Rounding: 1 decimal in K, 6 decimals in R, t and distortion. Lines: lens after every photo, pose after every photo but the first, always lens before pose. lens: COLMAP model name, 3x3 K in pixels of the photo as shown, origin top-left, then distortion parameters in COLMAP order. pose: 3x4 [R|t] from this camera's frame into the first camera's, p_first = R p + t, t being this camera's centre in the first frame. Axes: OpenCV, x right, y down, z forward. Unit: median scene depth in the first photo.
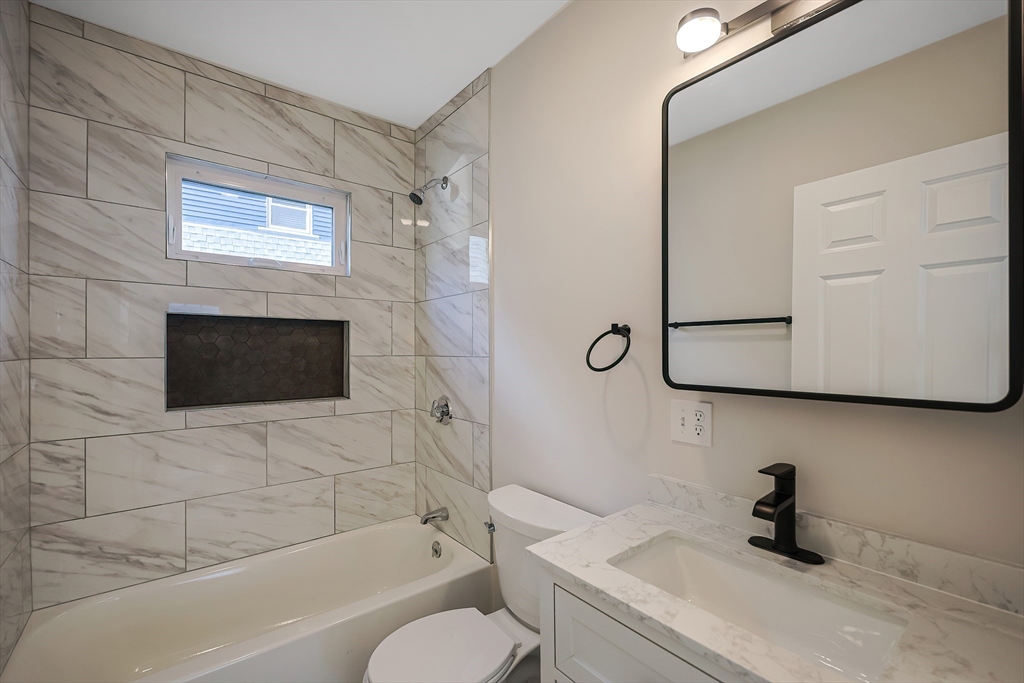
lens RADIAL K [[444.1, 0, 517.4], [0, 444.1, 351.8], [0, 0, 1]] dist [-0.000517, -0.001093]
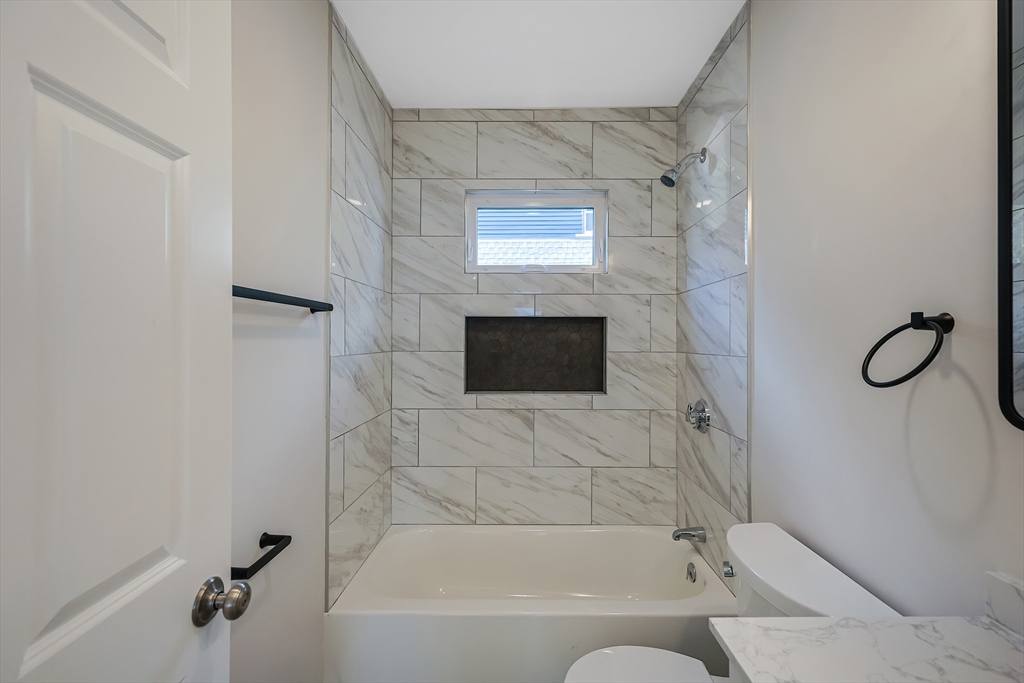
lens RADIAL K [[444.1, 0, 502.4], [0, 444.1, 342.7], [0, 0, 1]] dist [-0.000517, -0.001093]
pose [[0.770795, 0.001877, -0.637080, 0.099888], [-0.003803, 0.999991, -0.001655, -0.010186], [0.637072, 0.003698, 0.770796, 0.086923]]
